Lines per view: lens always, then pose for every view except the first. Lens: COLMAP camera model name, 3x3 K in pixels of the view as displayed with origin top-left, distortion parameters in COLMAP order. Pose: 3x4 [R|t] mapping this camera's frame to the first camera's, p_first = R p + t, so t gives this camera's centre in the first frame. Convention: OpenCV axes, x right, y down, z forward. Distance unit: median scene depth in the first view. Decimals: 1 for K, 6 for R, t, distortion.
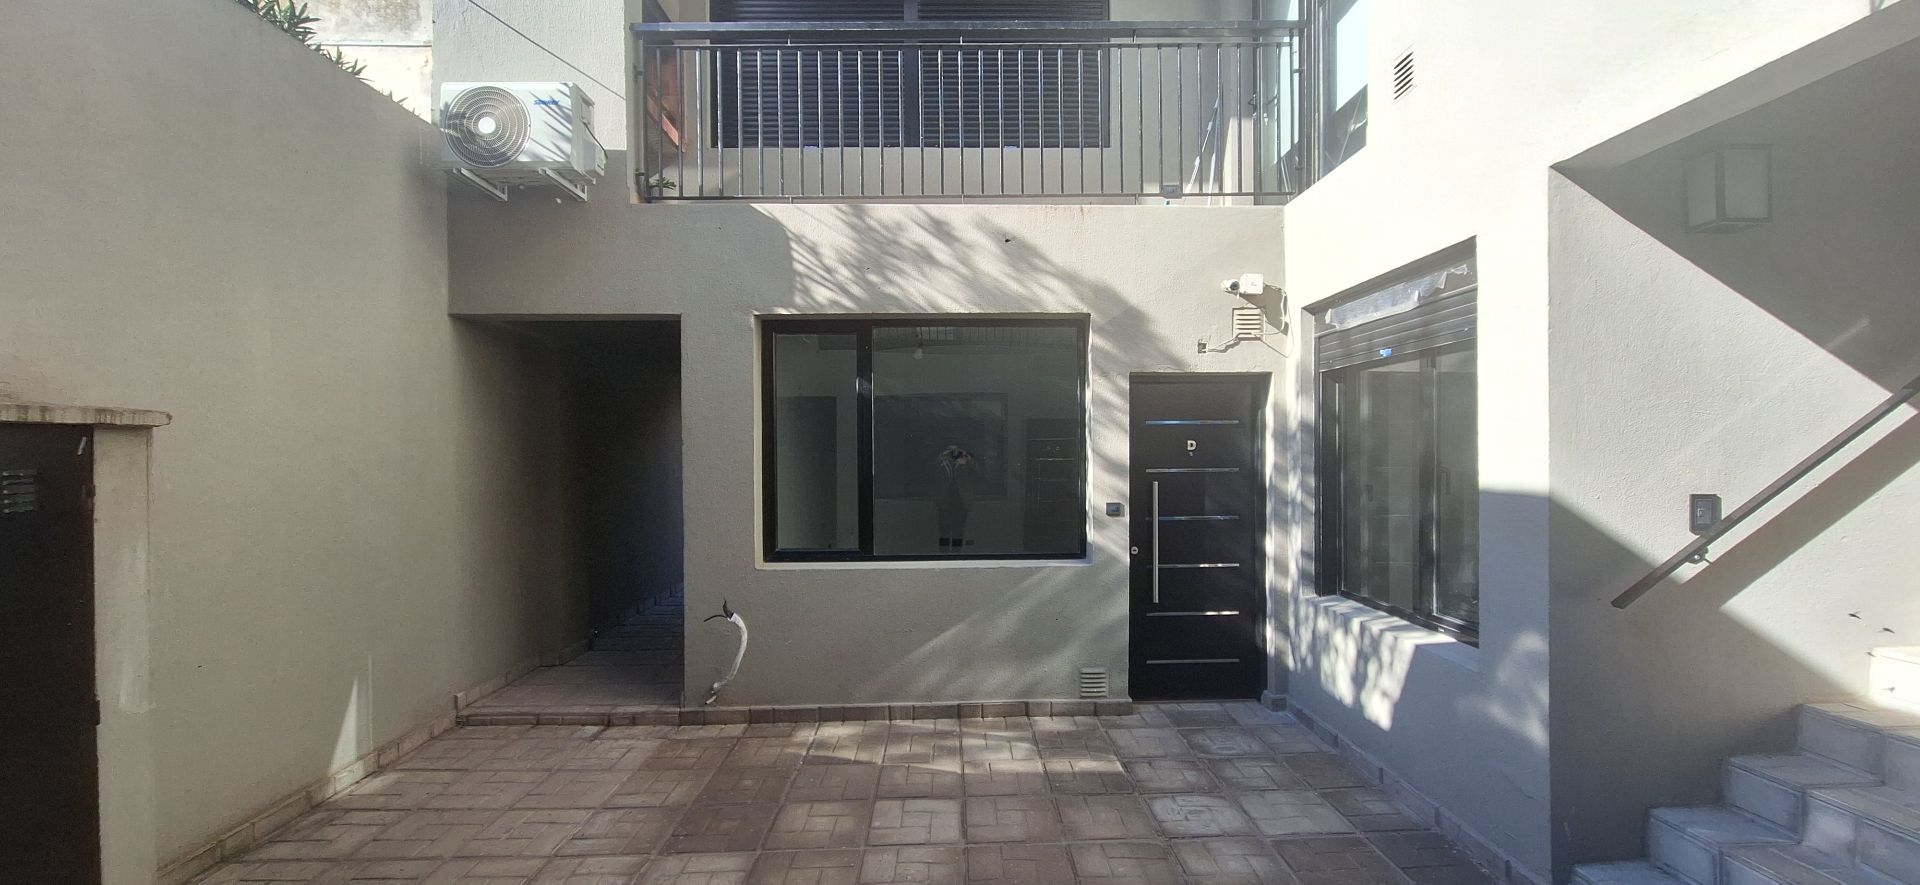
lens RADIAL K [[757.9, 0, 964.4], [0, 757.9, 449.7], [0, 0, 1]] dist [-0.014604, 0.008644]
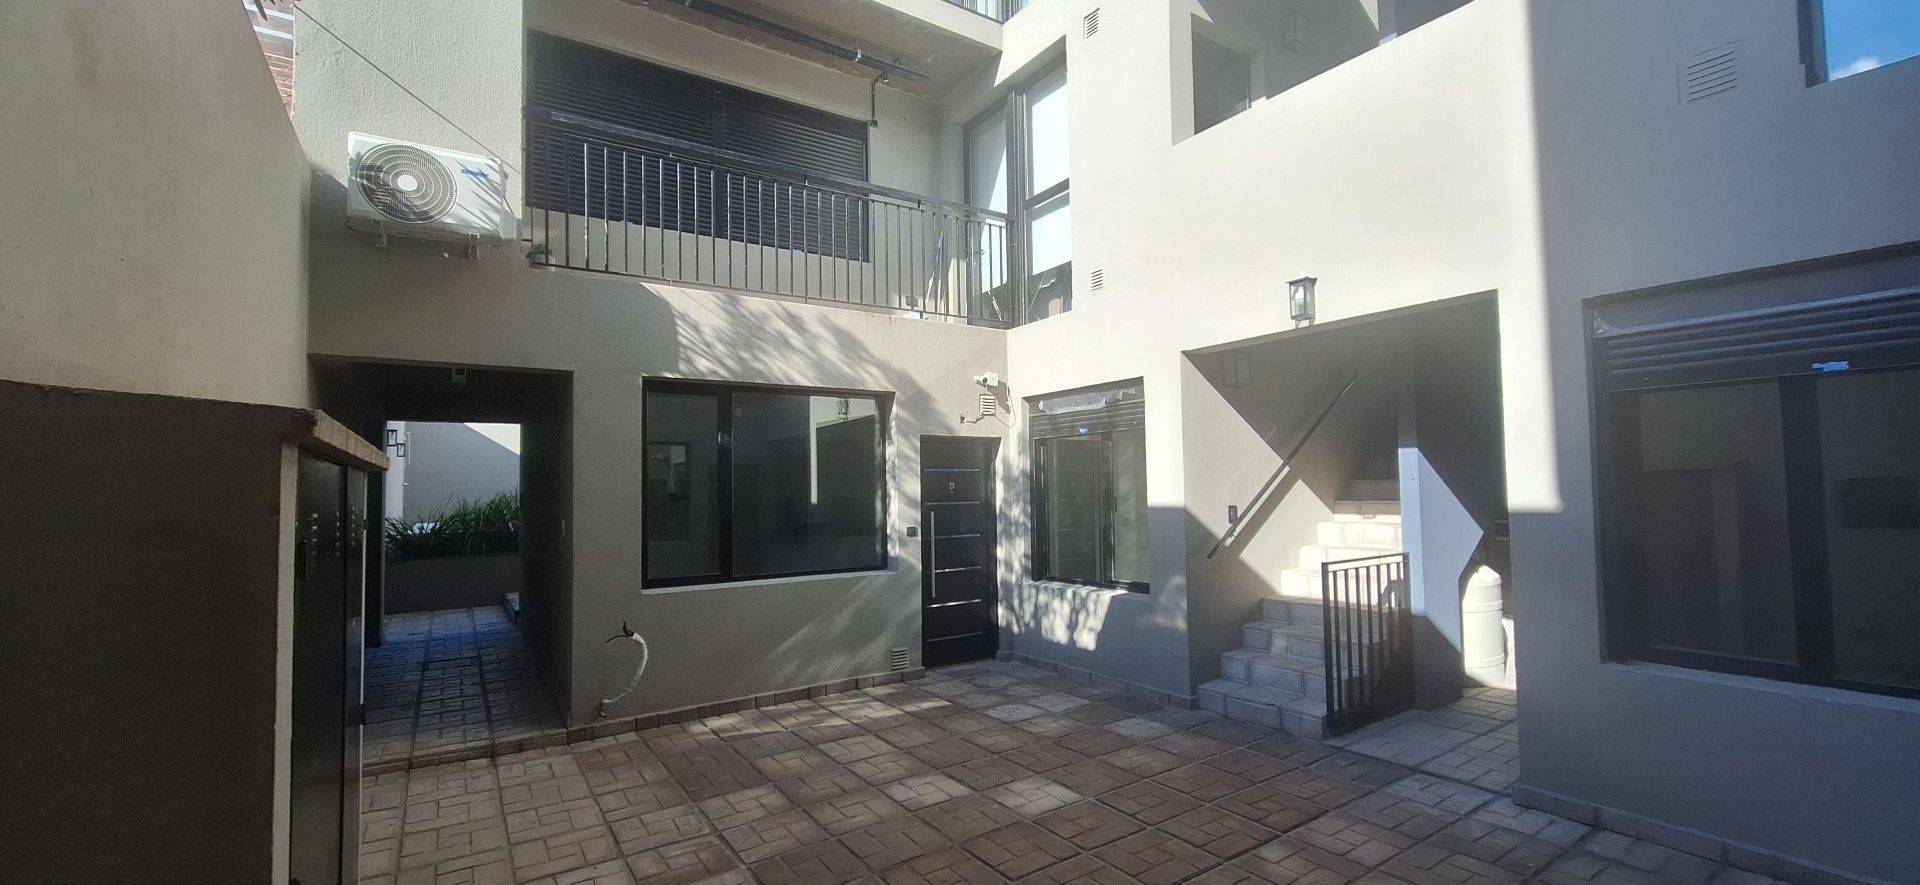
lens RADIAL K [[757.9, 0, 964.4], [0, 757.9, 449.7], [0, 0, 1]] dist [-0.014604, 0.008644]
pose [[0.844891, 0.020894, 0.534530, -0.489333], [0.011058, 0.998341, -0.056502, 0.007108], [-0.534824, 0.053649, 0.843259, -0.255390]]
